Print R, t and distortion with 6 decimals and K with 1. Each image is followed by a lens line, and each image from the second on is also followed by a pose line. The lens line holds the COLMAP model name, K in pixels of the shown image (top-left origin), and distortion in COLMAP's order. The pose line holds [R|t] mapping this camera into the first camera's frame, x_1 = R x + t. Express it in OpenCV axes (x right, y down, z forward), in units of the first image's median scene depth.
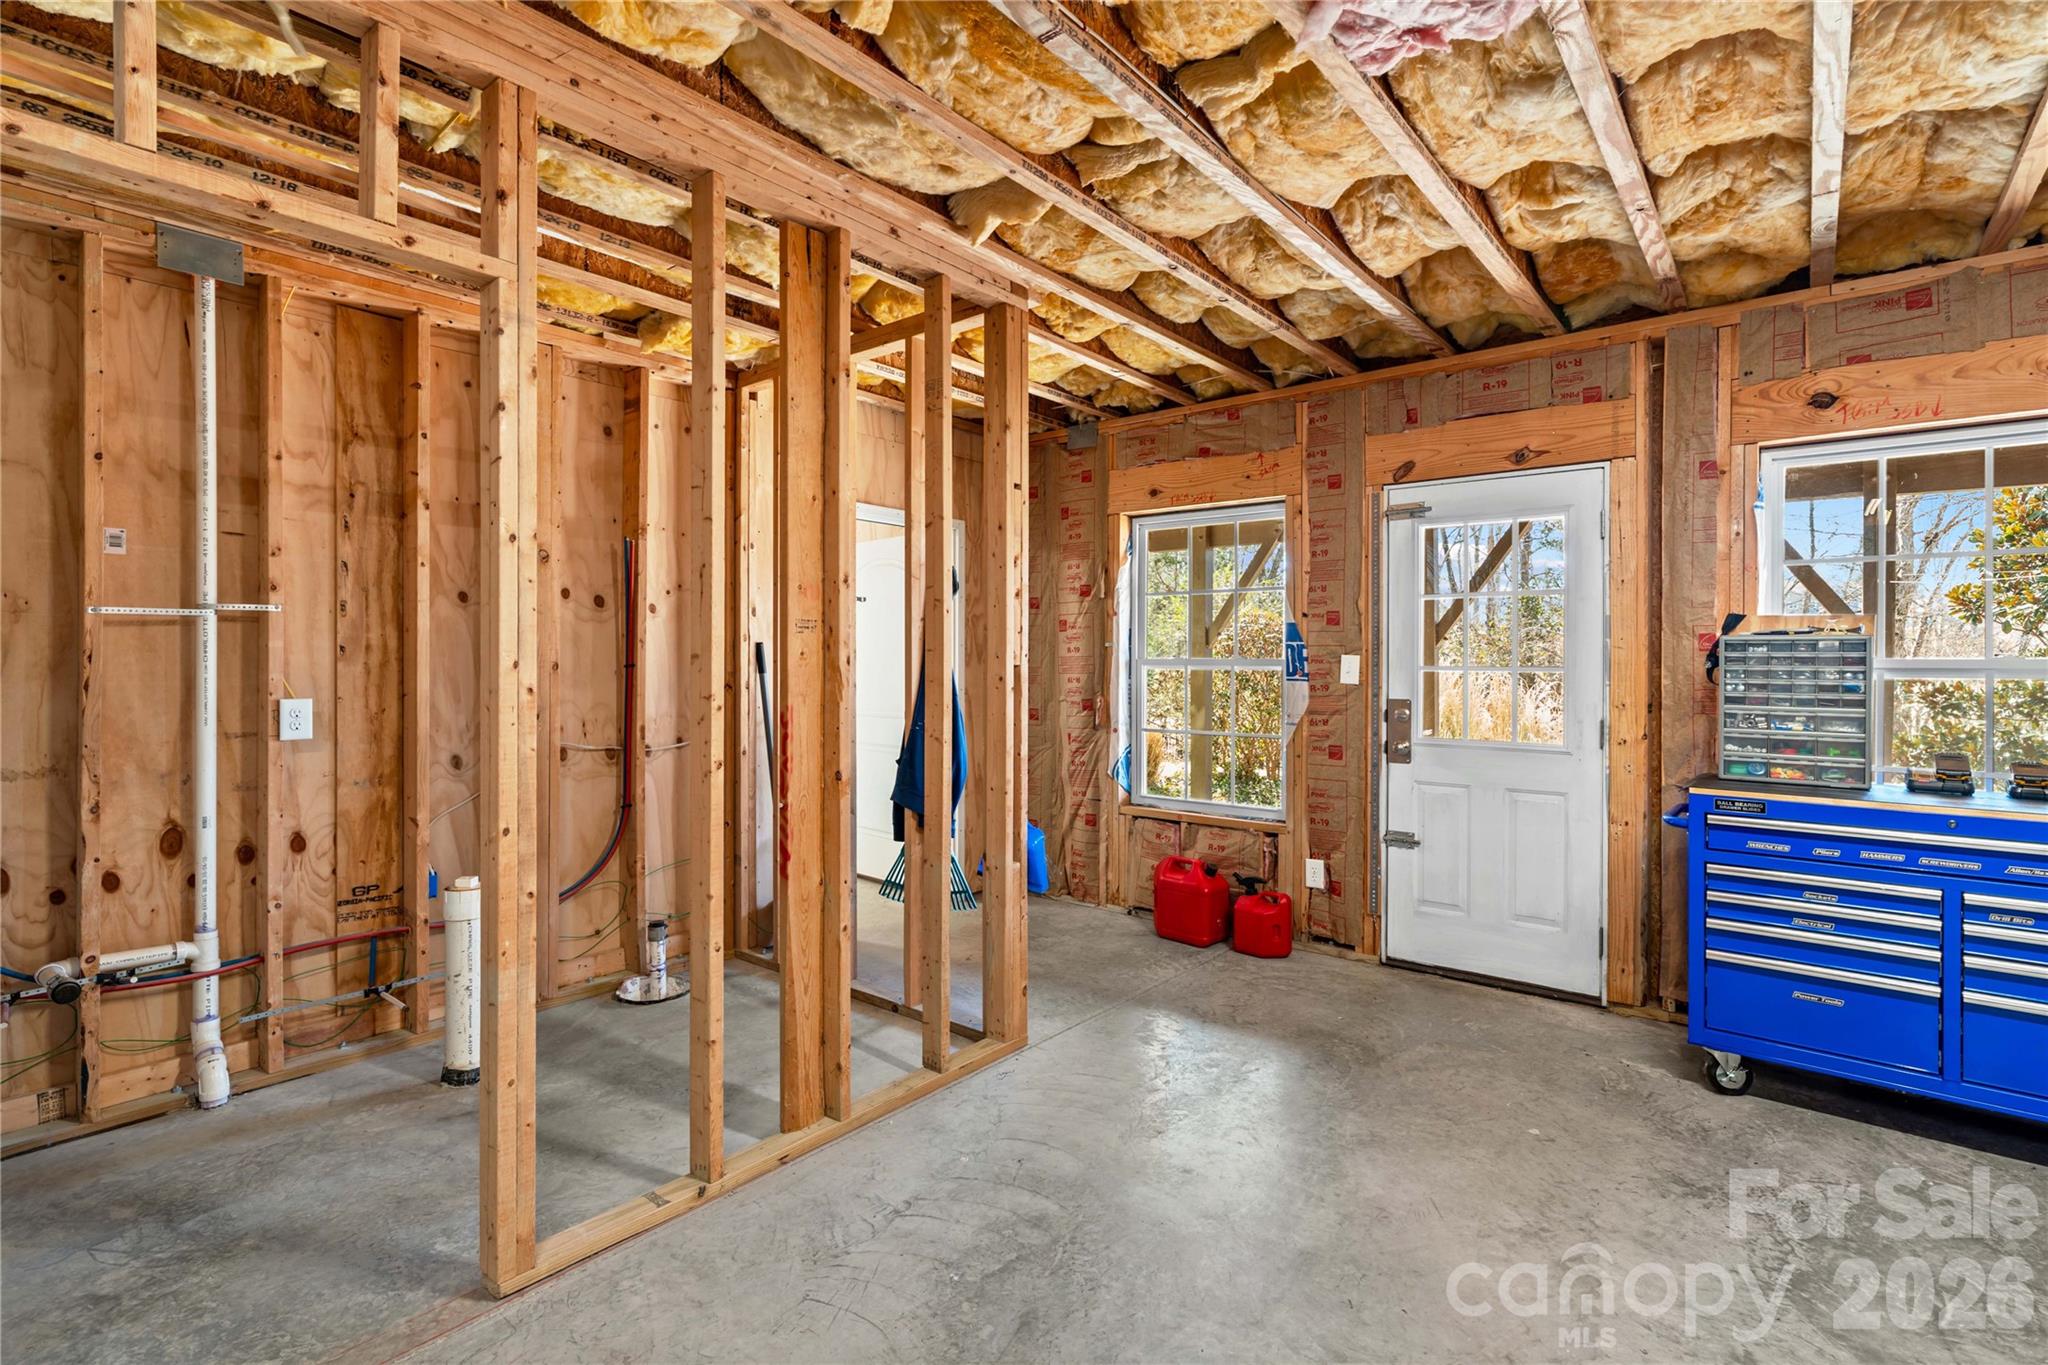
lens RADIAL K [[938.3, 0, 1027.0], [0, 938.3, 666.7], [0, 0, 1]] dist [-0.016751, -0.000174]
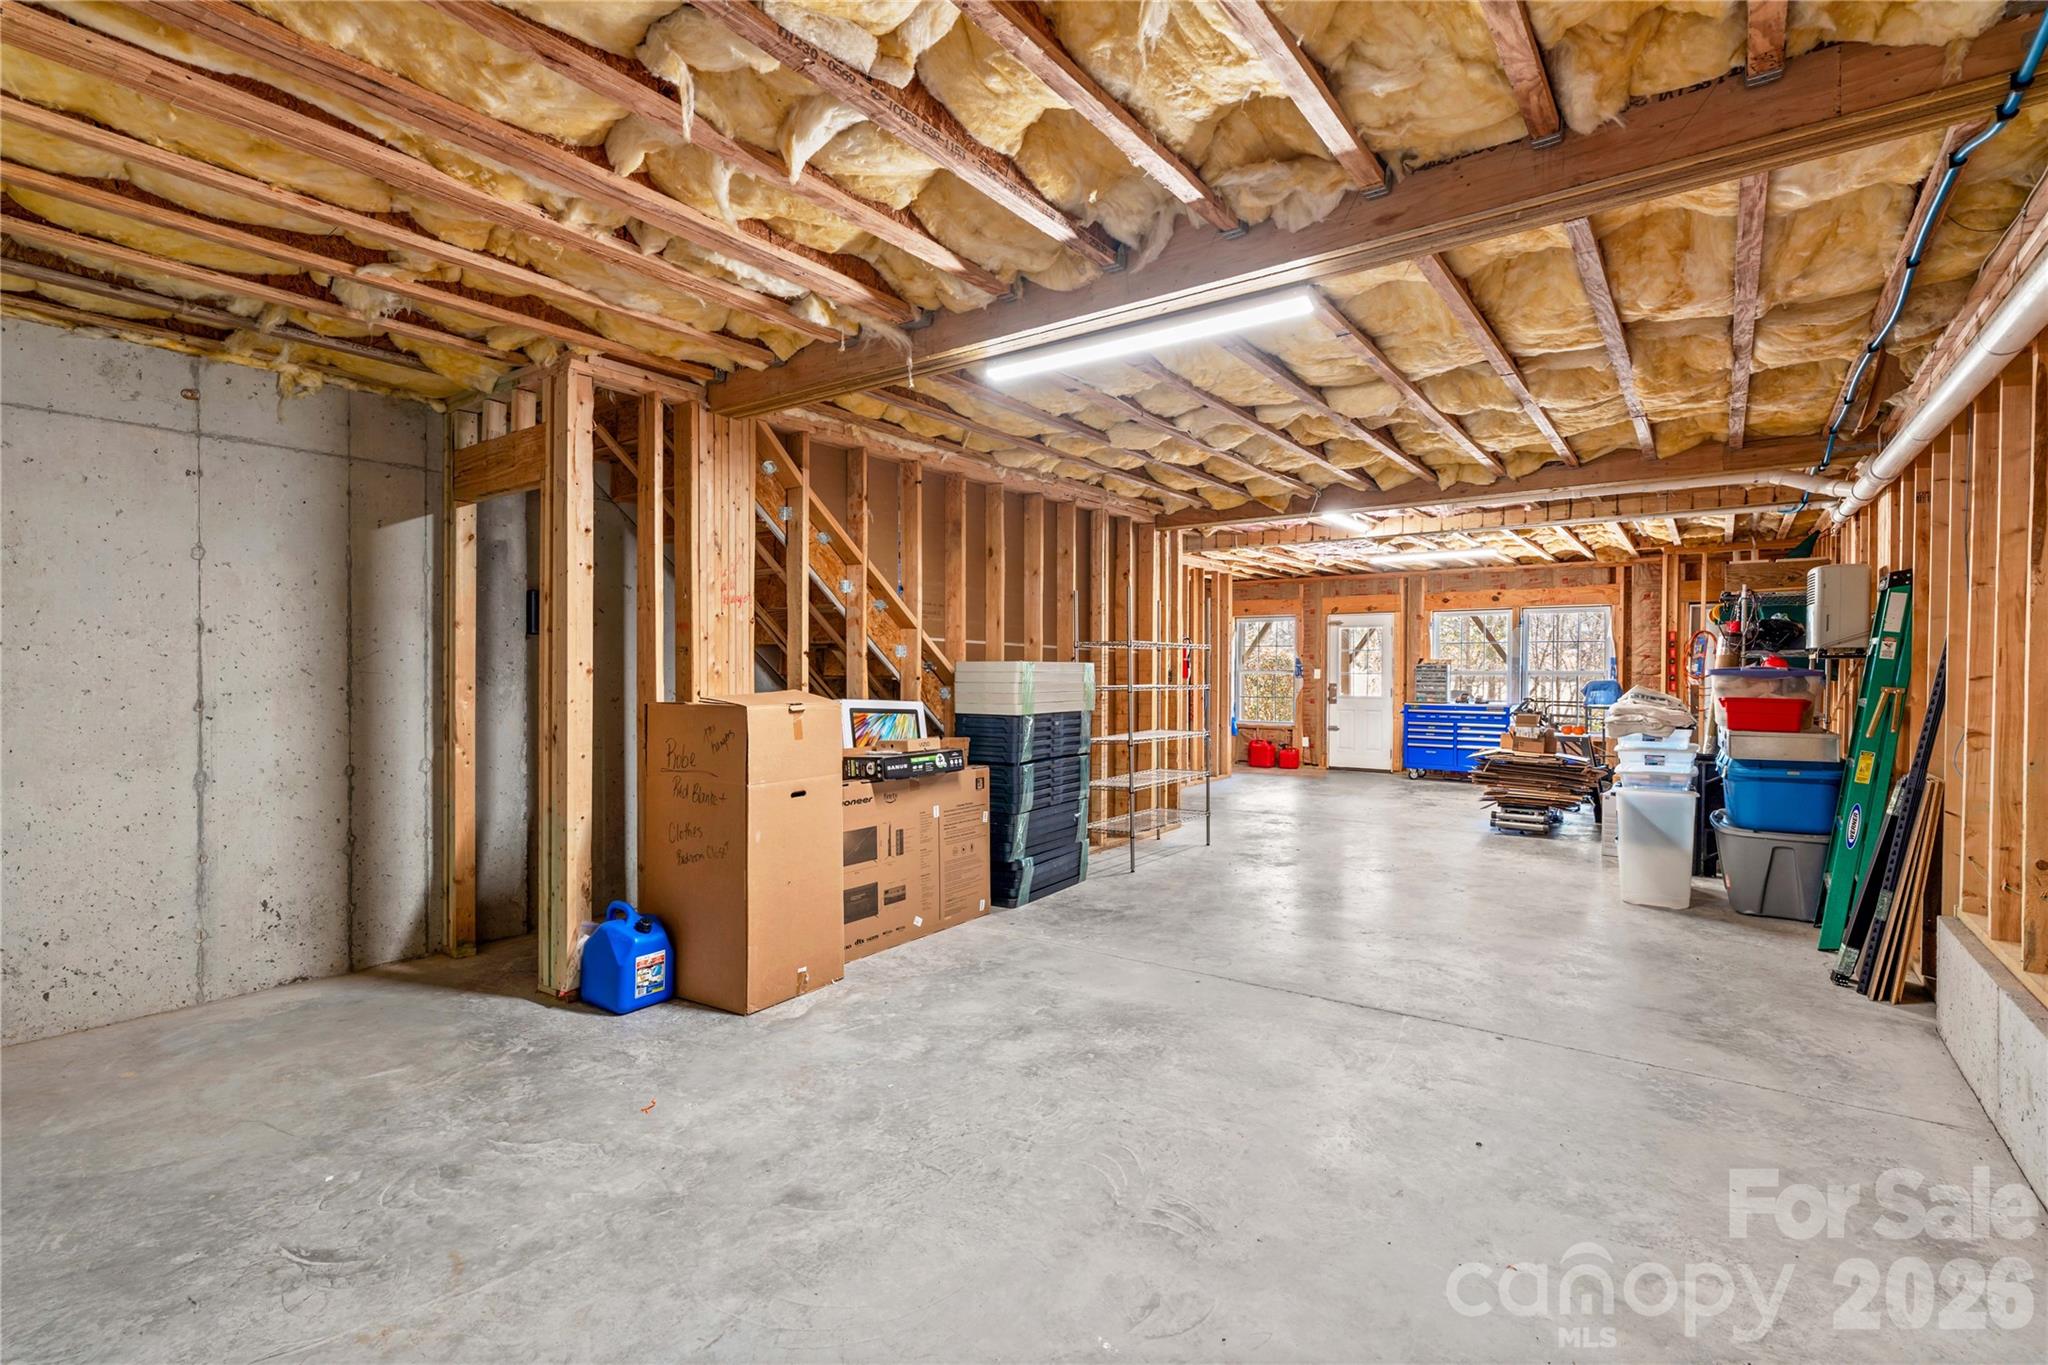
lens RADIAL K [[938.3, 0, 1021.6], [0, 938.3, 689.6], [0, 0, 1]] dist [-0.016751, -0.000174]
pose [[0.998390, -0.001588, 0.056697, -0.819214], [0.000852, 0.999915, 0.013002, 0.014518], [-0.056713, -0.012933, 0.998307, -2.068834]]
